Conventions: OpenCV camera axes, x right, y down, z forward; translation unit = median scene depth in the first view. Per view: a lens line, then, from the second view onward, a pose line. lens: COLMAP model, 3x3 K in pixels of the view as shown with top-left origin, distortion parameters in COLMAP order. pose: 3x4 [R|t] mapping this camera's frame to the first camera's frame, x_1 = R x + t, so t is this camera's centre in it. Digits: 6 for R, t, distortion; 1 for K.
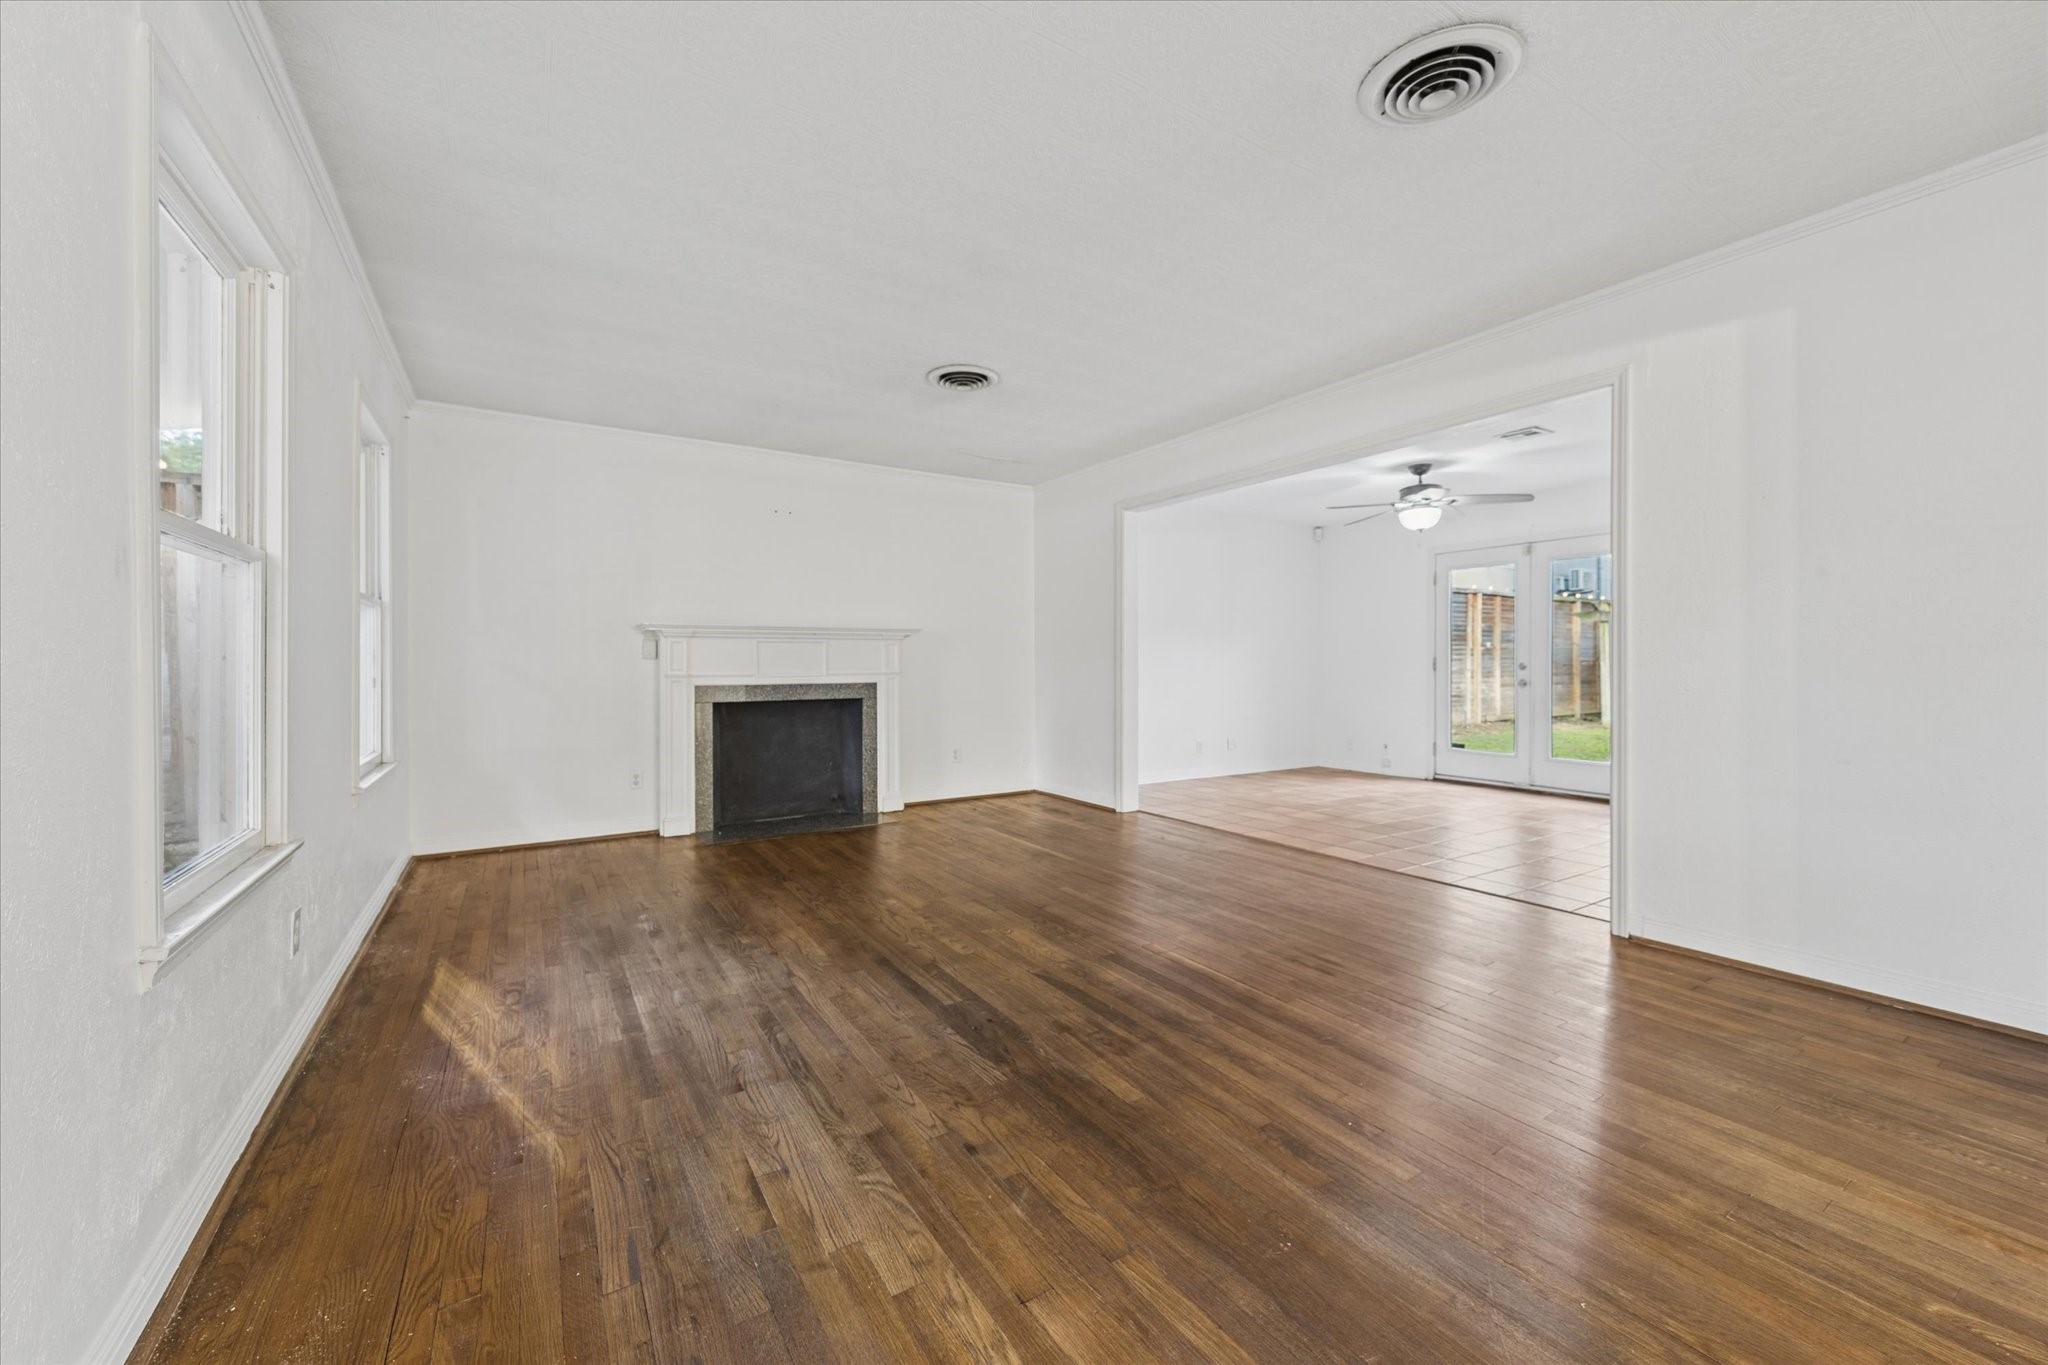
lens RADIAL K [[806.1, 0, 1011.3], [0, 806.1, 677.7], [0, 0, 1]] dist [-0.001245, -0.000043]
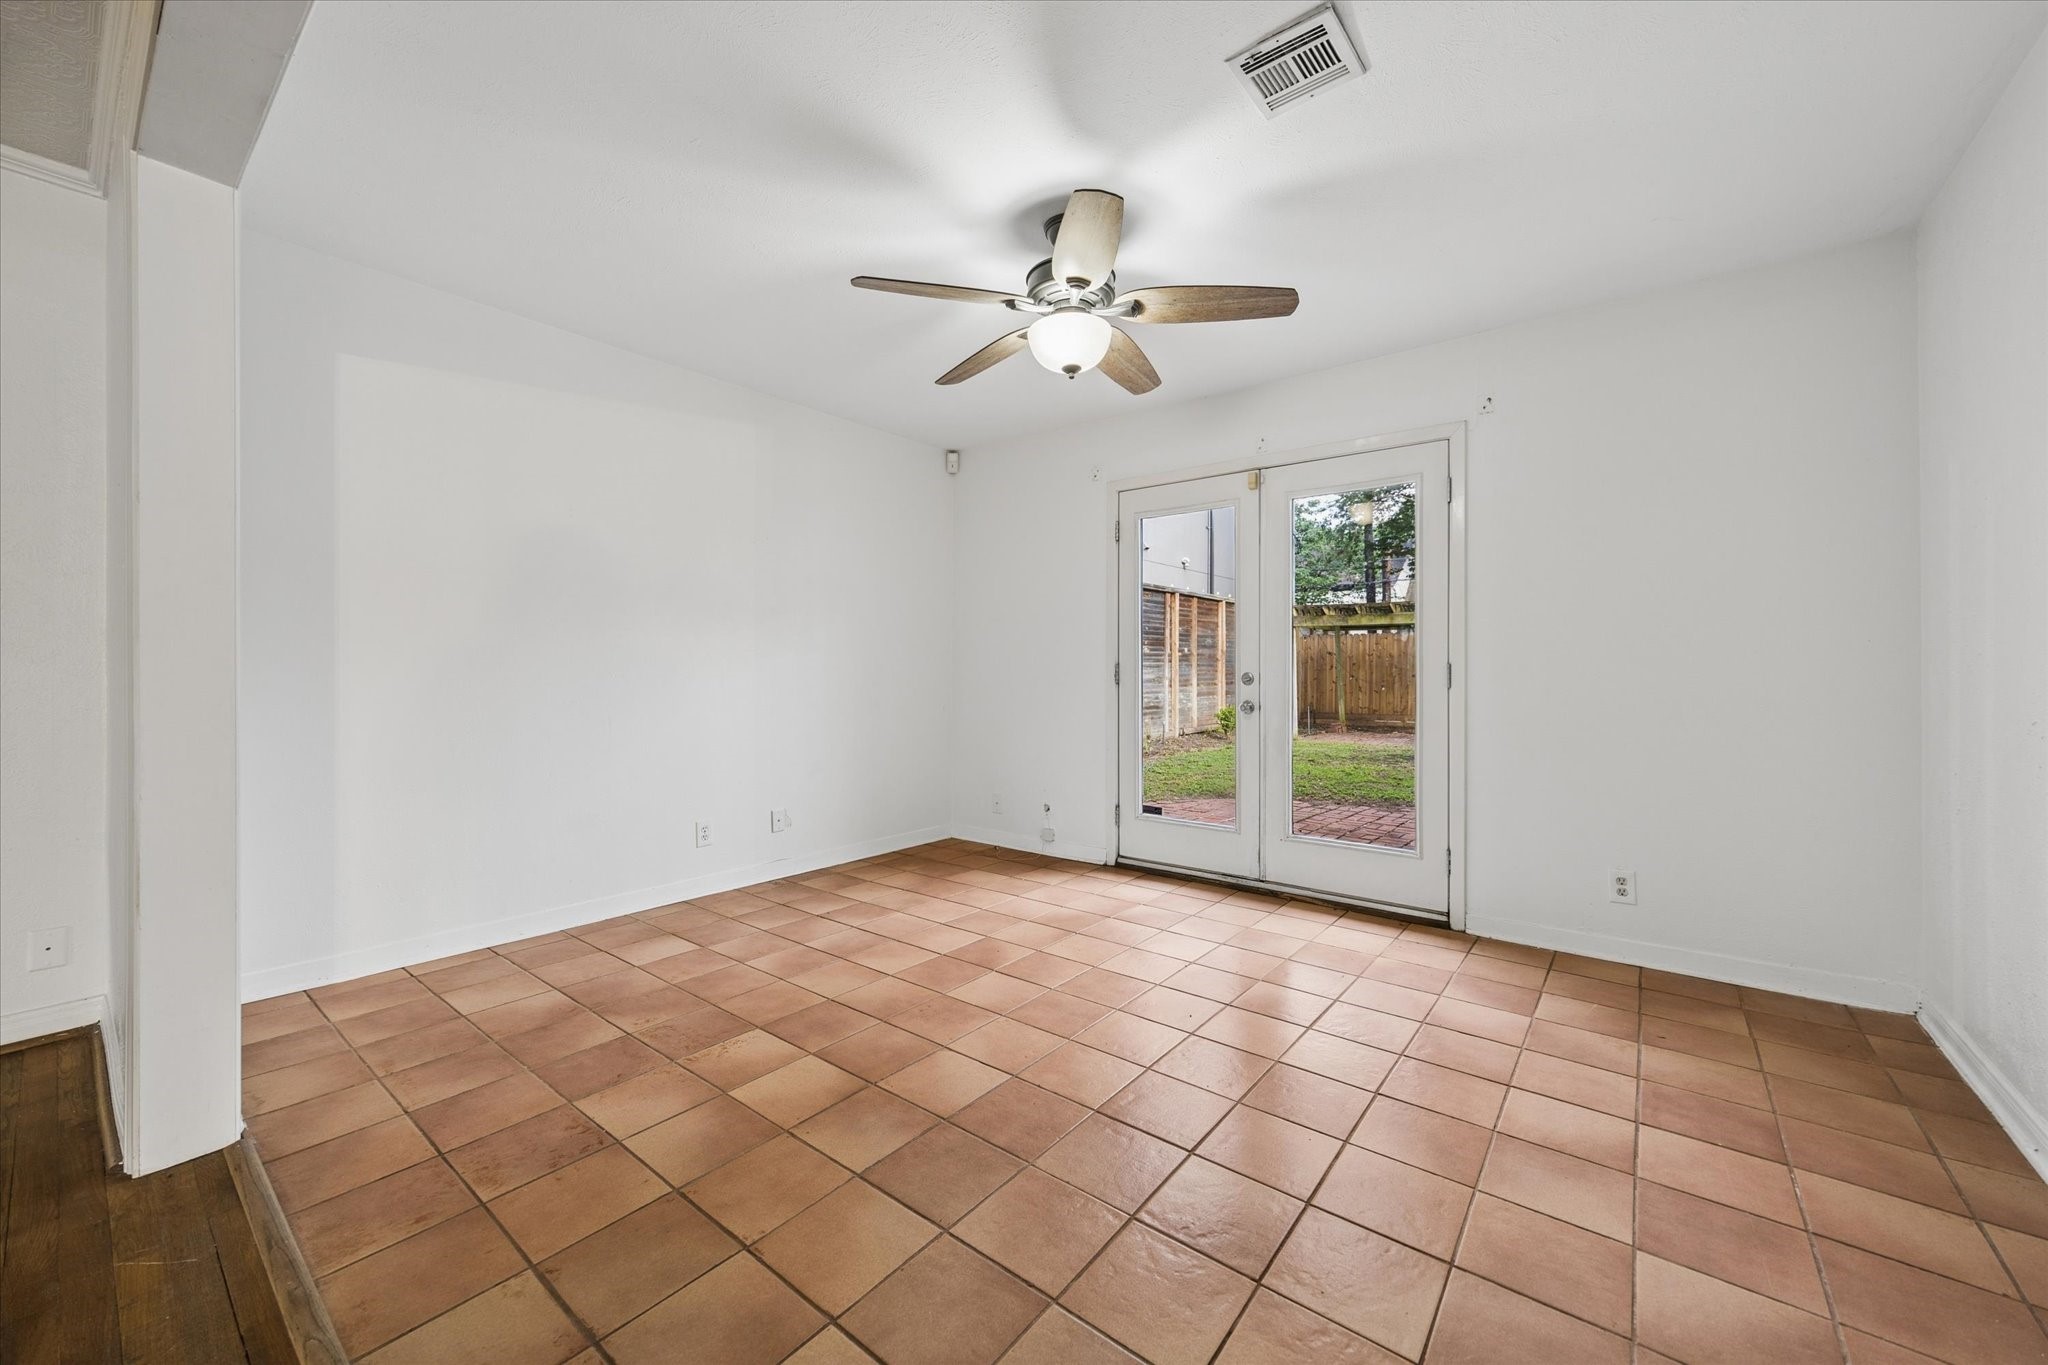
lens RADIAL K [[806.1, 0, 1022.4], [0, 806.1, 670.6], [0, 0, 1]] dist [-0.001245, -0.000043]
pose [[0.942856, 0.005090, 0.333162, 0.118423], [-0.000300, 0.999896, -0.014427, -0.004799], [-0.333200, 0.013502, 0.942759, 0.209479]]
